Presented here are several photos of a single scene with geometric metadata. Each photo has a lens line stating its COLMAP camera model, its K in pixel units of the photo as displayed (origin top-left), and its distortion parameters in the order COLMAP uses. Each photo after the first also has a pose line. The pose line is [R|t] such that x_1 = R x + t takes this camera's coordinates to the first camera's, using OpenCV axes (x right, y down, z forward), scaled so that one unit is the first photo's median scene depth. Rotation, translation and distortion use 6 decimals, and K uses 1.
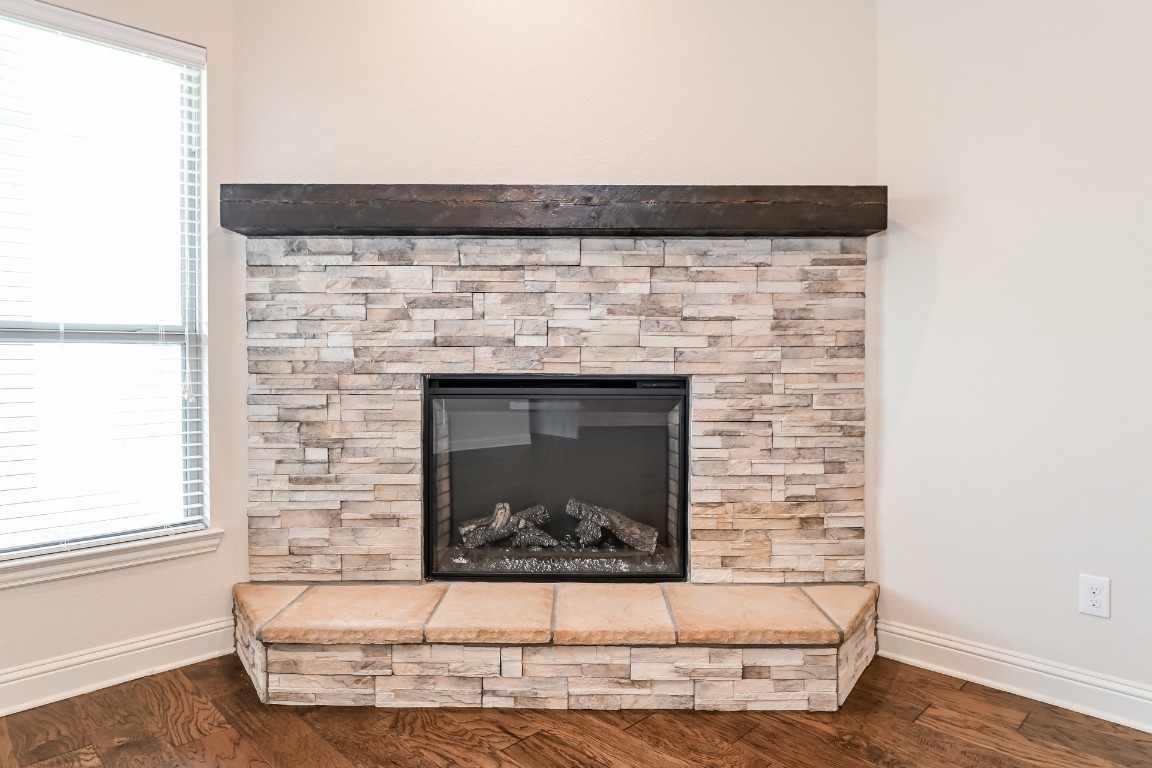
lens RADIAL K [[705.1, 0, 576.3], [0, 705.1, 367.3], [0, 0, 1]] dist [0.000751, -0.000090]
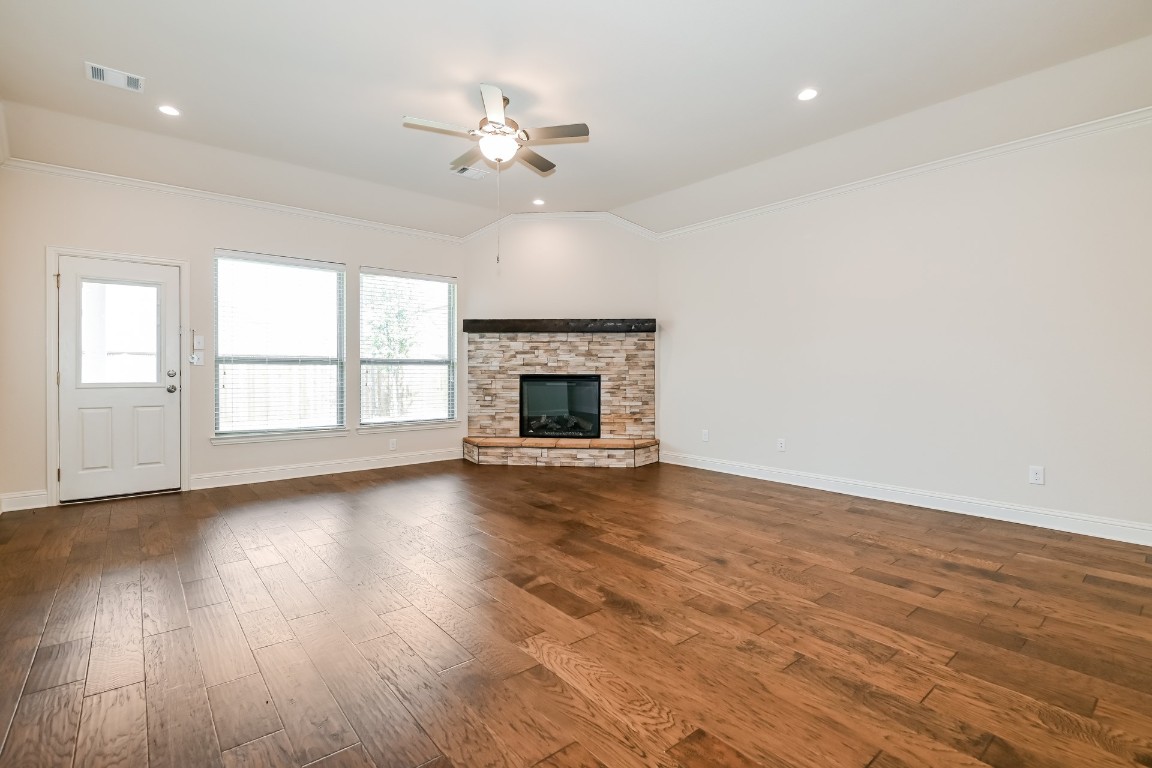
lens RADIAL K [[540.5, 0, 568.1], [0, 540.5, 371.2], [0, 0, 1]] dist [-0.003775, -0.001045]
pose [[0.995210, 0.001067, -0.097752, 0.256754], [-0.001750, 0.999975, -0.006905, 0.012909], [0.097742, 0.007043, 0.995187, -1.507903]]
